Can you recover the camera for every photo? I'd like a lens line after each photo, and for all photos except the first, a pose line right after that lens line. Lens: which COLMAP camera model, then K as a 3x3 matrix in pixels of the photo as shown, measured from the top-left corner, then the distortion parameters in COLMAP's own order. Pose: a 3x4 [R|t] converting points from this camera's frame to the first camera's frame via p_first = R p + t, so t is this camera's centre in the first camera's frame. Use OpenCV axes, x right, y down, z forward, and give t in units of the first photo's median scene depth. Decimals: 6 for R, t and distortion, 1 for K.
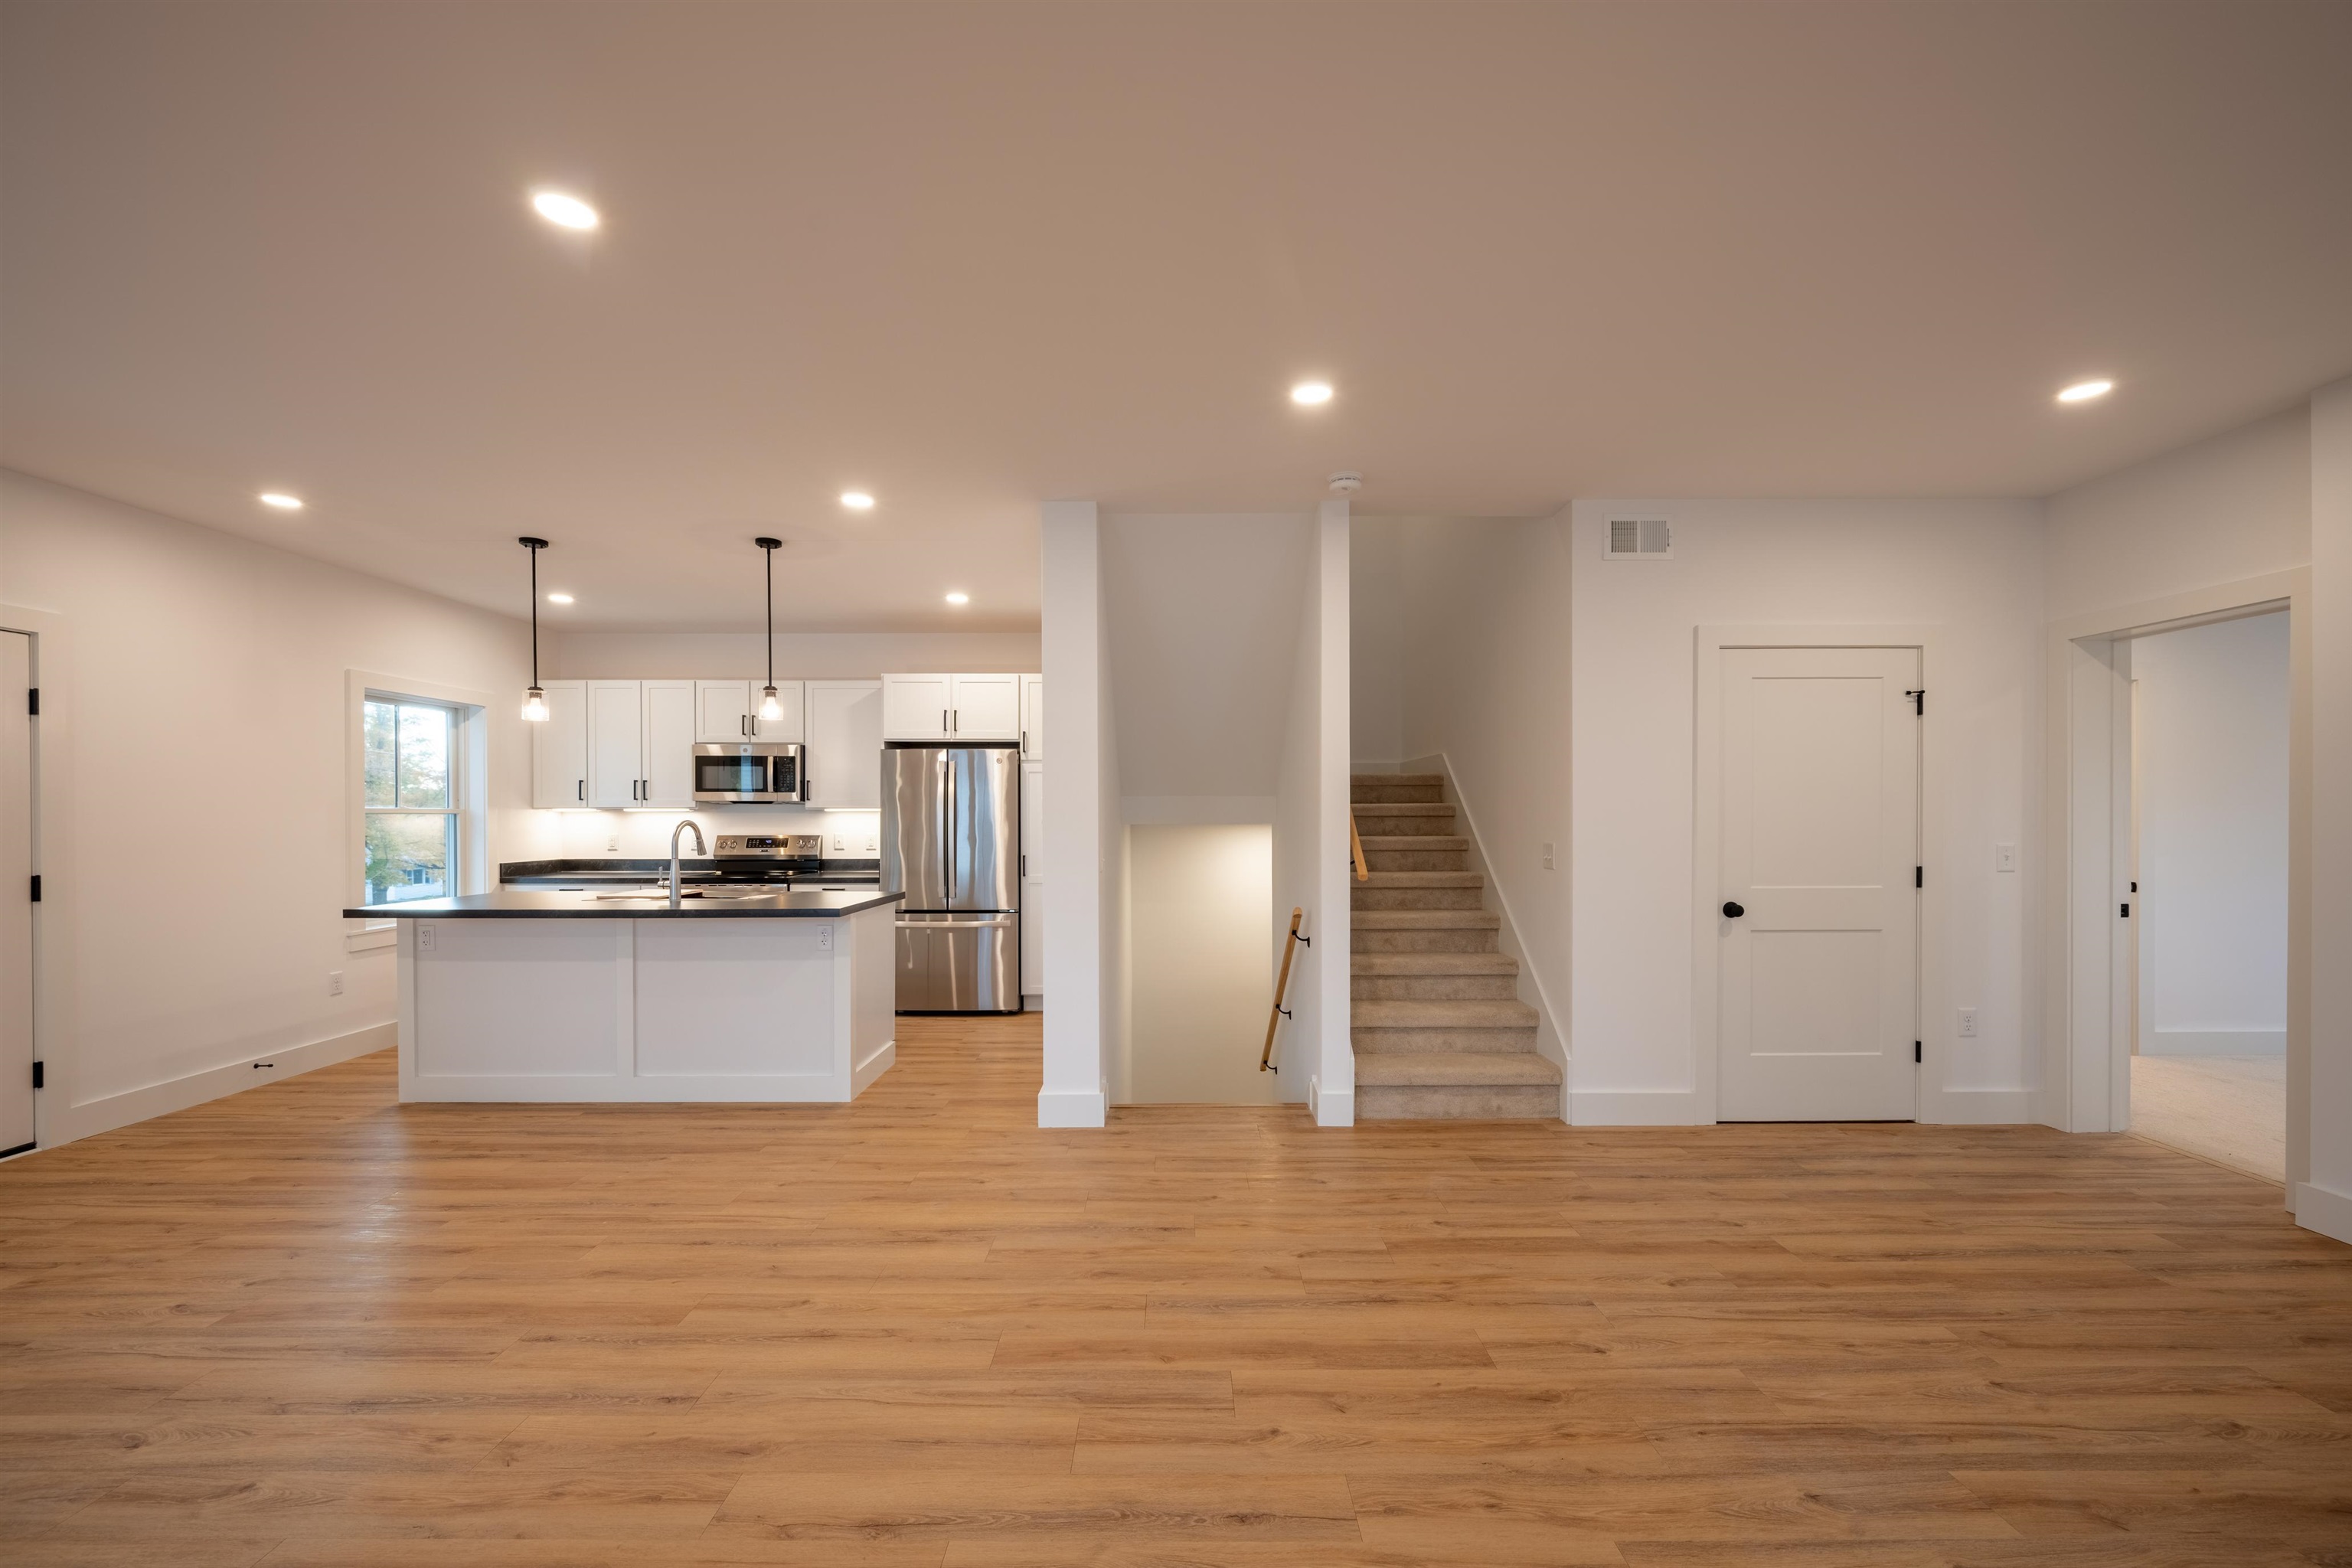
lens RADIAL K [[933.5, 0, 1176.5], [0, 933.5, 821.7], [0, 0, 1]] dist [-0.001100, -0.000425]
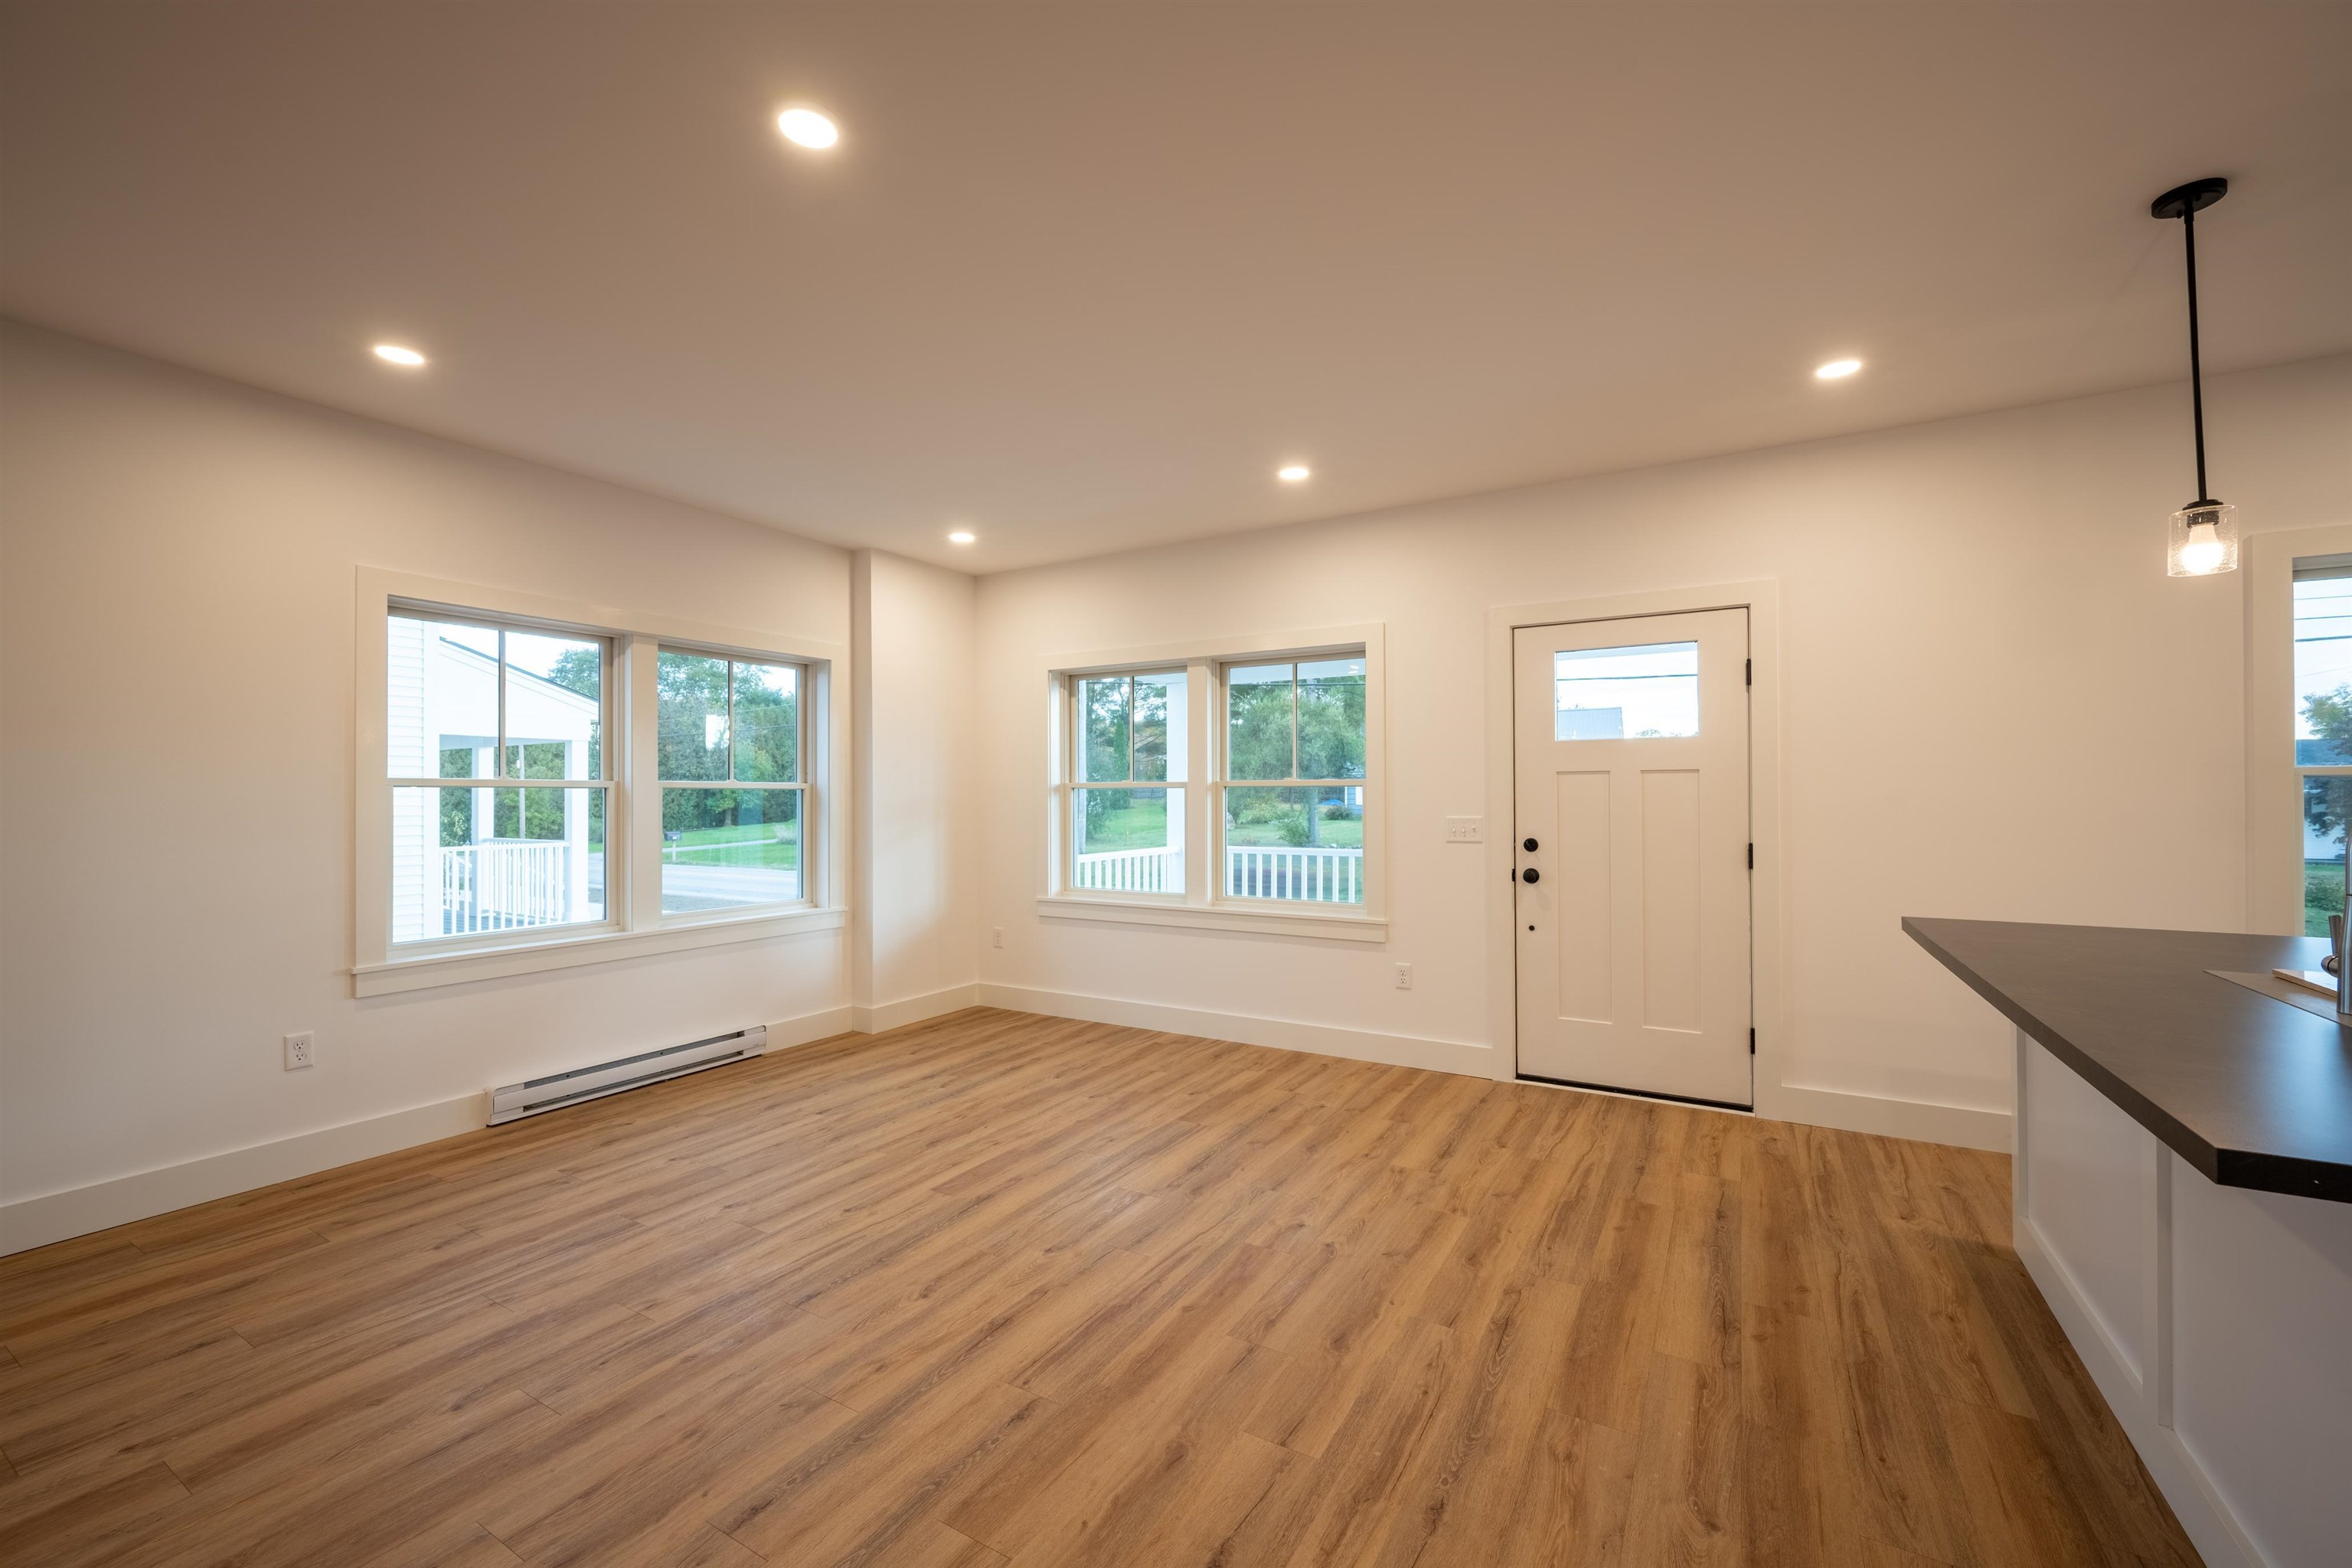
lens RADIAL K [[946.1, 0, 1177.8], [0, 946.1, 791.8], [0, 0, 1]] dist [-0.000494, -0.000554]
pose [[-0.509940, -0.000701, -0.860210, -0.016233], [-0.002106, 0.999998, 0.000433, 0.001755], [0.860208, 0.002033, -0.509940, 0.901801]]
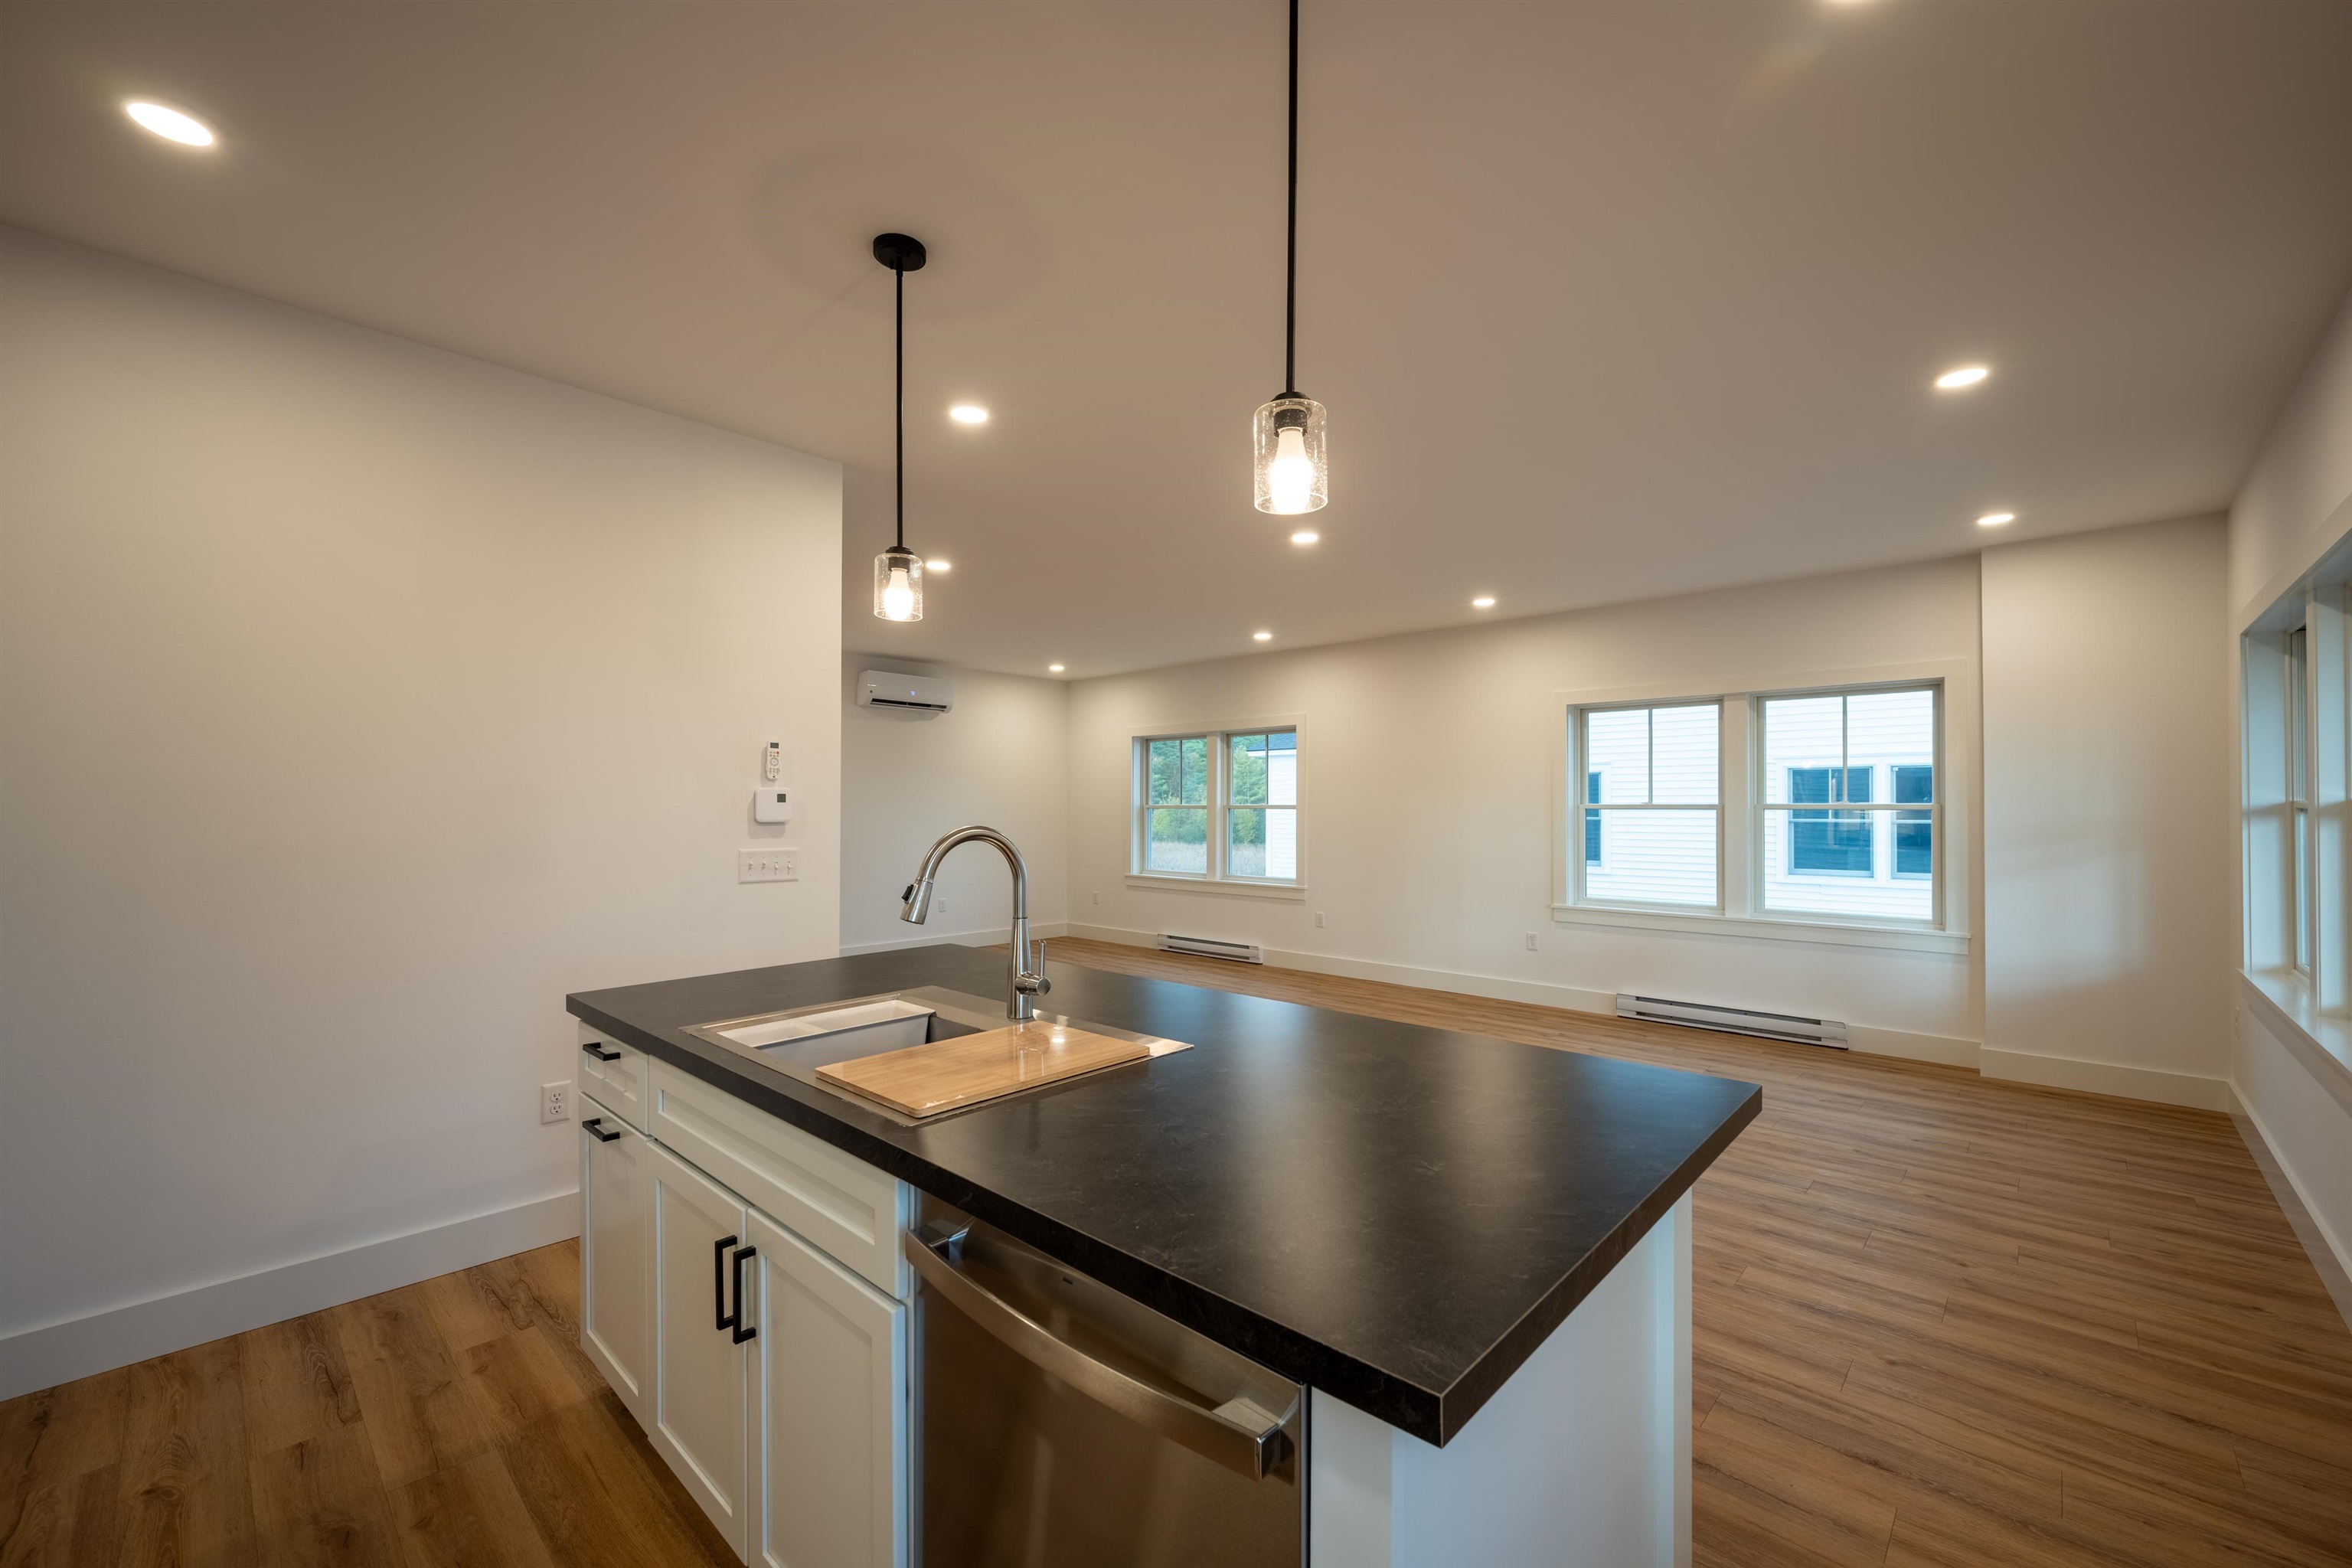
lens RADIAL K [[930.5, 0, 1184.4], [0, 930.5, 789.1], [0, 0, 1]] dist [-0.000433, 0.000241]
pose [[-0.727664, 0.015054, 0.685768, -0.986039], [0.005114, 0.999850, -0.016522, -0.011852], [-0.685915, -0.008515, -0.727632, 1.417426]]
